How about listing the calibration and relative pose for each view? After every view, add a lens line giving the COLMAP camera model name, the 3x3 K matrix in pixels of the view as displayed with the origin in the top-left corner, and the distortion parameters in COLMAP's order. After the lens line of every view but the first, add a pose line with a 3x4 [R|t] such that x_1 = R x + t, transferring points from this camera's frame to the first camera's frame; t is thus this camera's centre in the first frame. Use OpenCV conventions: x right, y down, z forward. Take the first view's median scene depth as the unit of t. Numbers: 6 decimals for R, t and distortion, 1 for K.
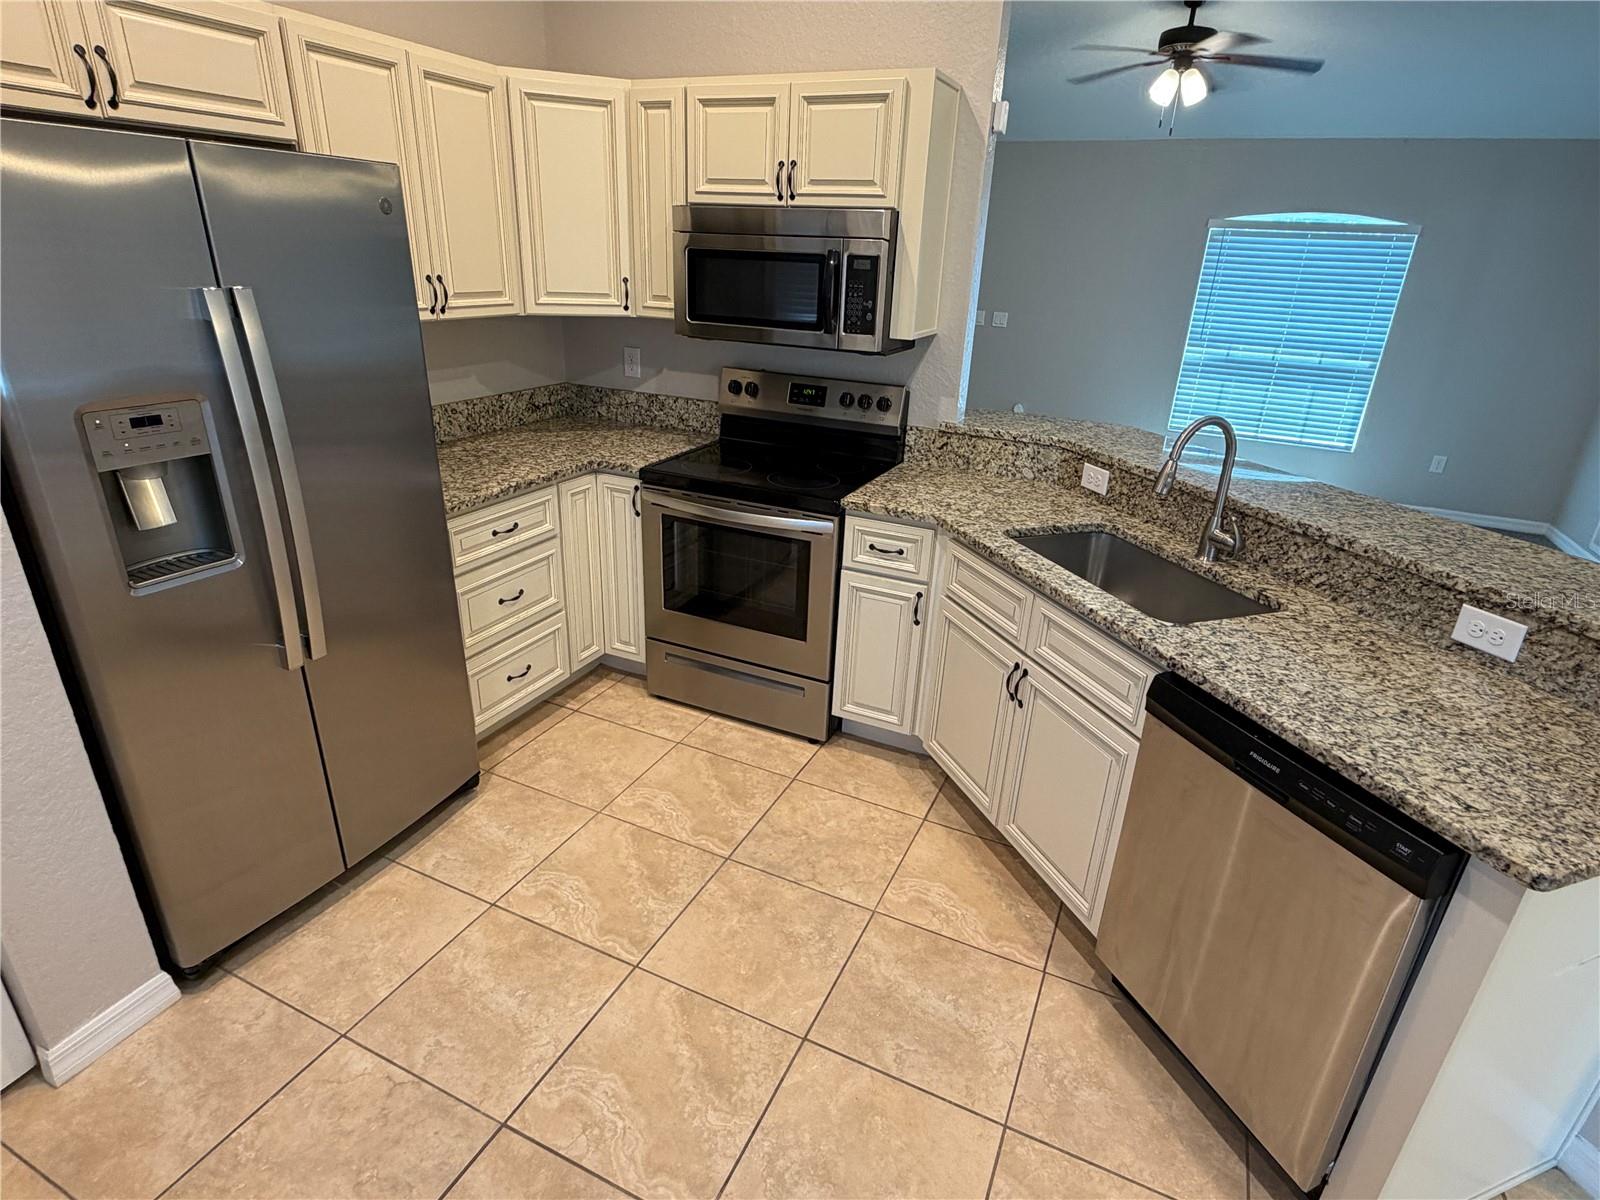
lens RADIAL K [[838.3, 0, 796.3], [0, 838.3, 601.2], [0, 0, 1]] dist [-0.001069, 0.000509]
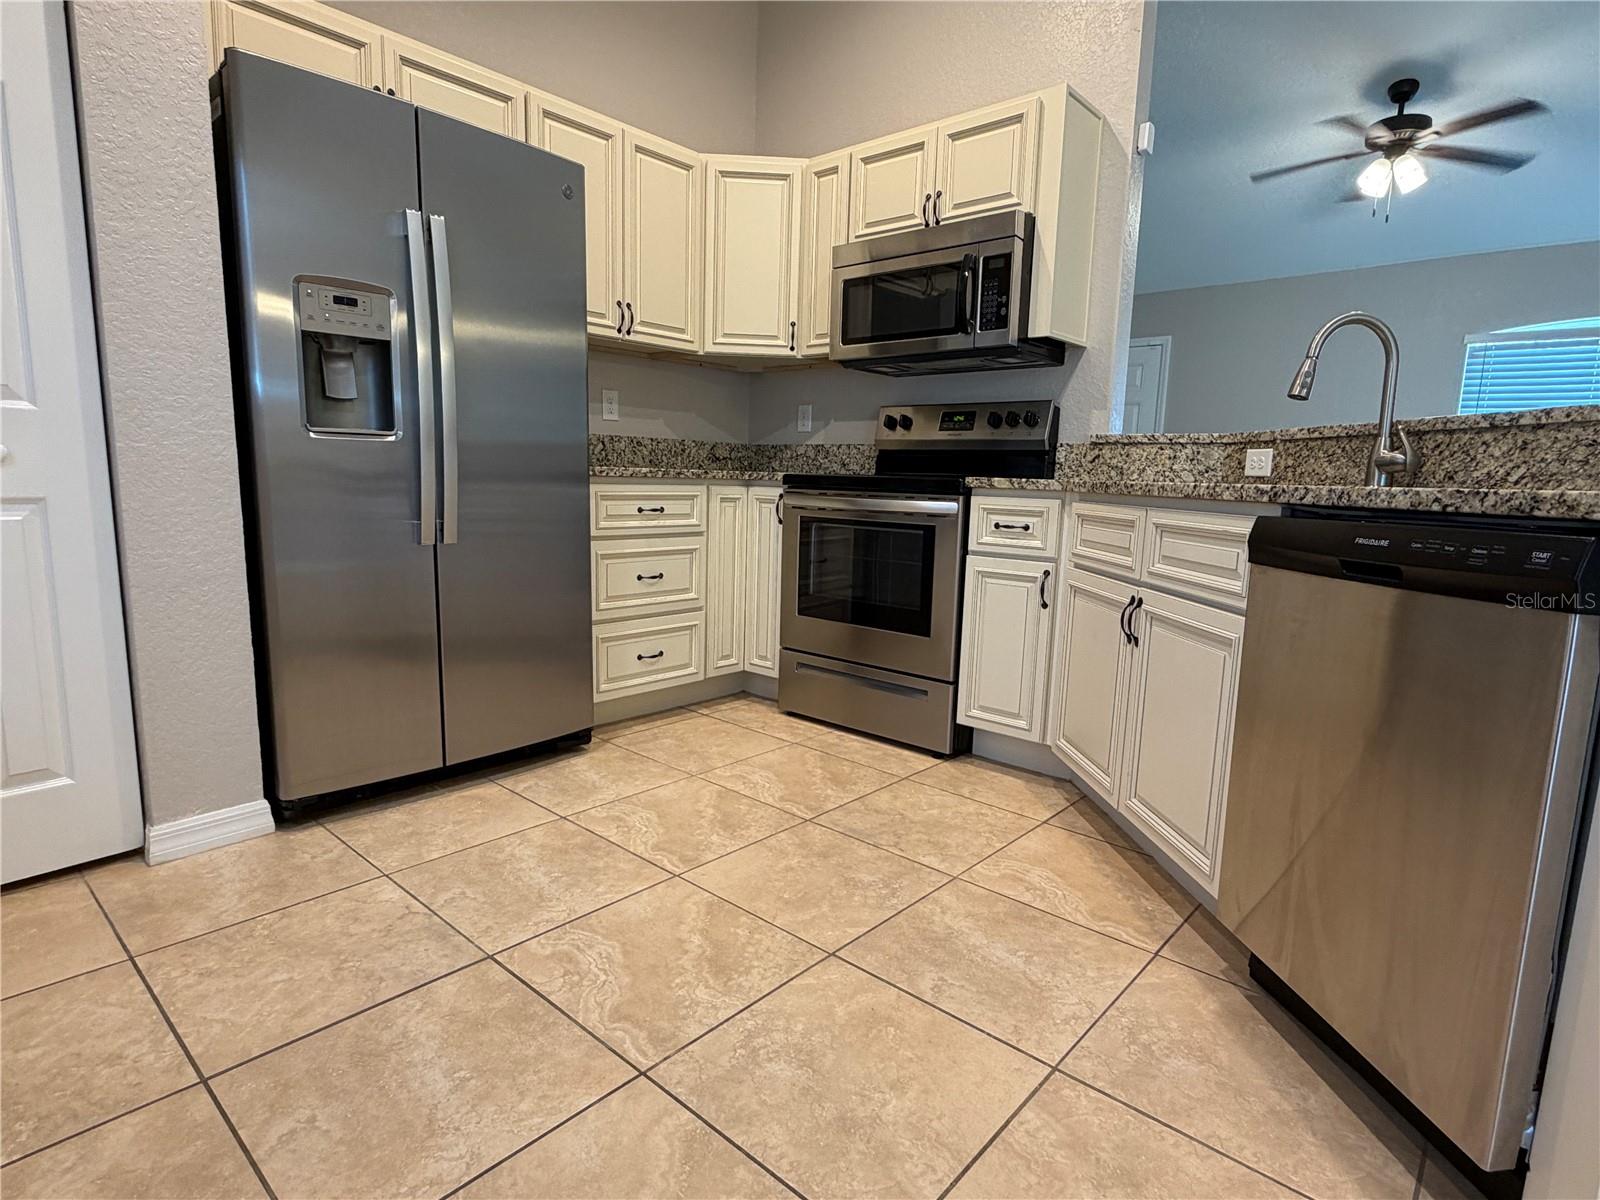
lens RADIAL K [[838.3, 0, 797.3], [0, 838.3, 597.4], [0, 0, 1]] dist [-0.001069, 0.000509]
pose [[0.958871, 0.029555, -0.282298, 0.156133], [-0.099926, 0.966044, -0.238274, 0.286591], [0.265670, 0.256683, 0.929265, 0.079593]]
